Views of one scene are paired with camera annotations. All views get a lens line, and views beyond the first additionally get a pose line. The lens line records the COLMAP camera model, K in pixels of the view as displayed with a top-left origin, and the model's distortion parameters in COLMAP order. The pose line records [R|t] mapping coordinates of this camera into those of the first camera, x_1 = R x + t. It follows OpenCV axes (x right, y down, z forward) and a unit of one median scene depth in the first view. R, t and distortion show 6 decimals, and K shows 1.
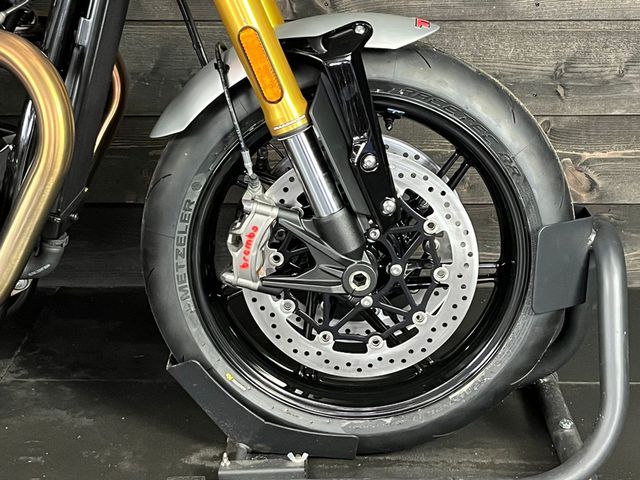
lens RADIAL K [[1121.5, 0, 320.0], [0, 1121.5, 240.0], [0, 0, 1]] dist [0.143864, -0.041425]
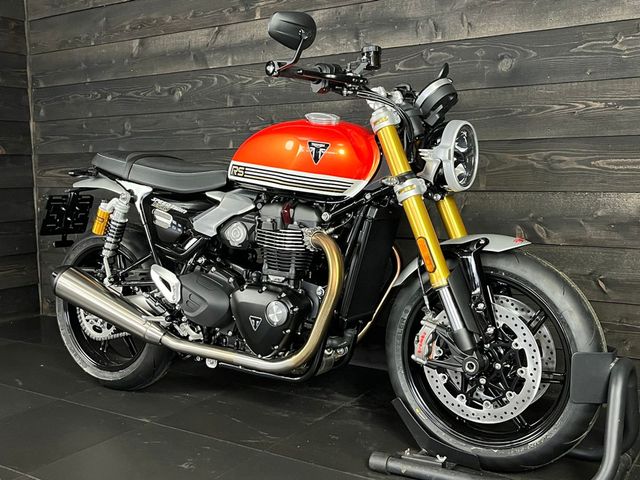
lens RADIAL K [[705.3, 0, 320.0], [0, 705.3, 240.0], [0, 0, 1]] dist [0.022733, 0.024016]
pose [[0.848088, 0.048992, -0.527585, 0.440881], [-0.157802, 0.973886, -0.163229, 0.062380], [0.505811, 0.221687, 0.833673, -0.203402]]
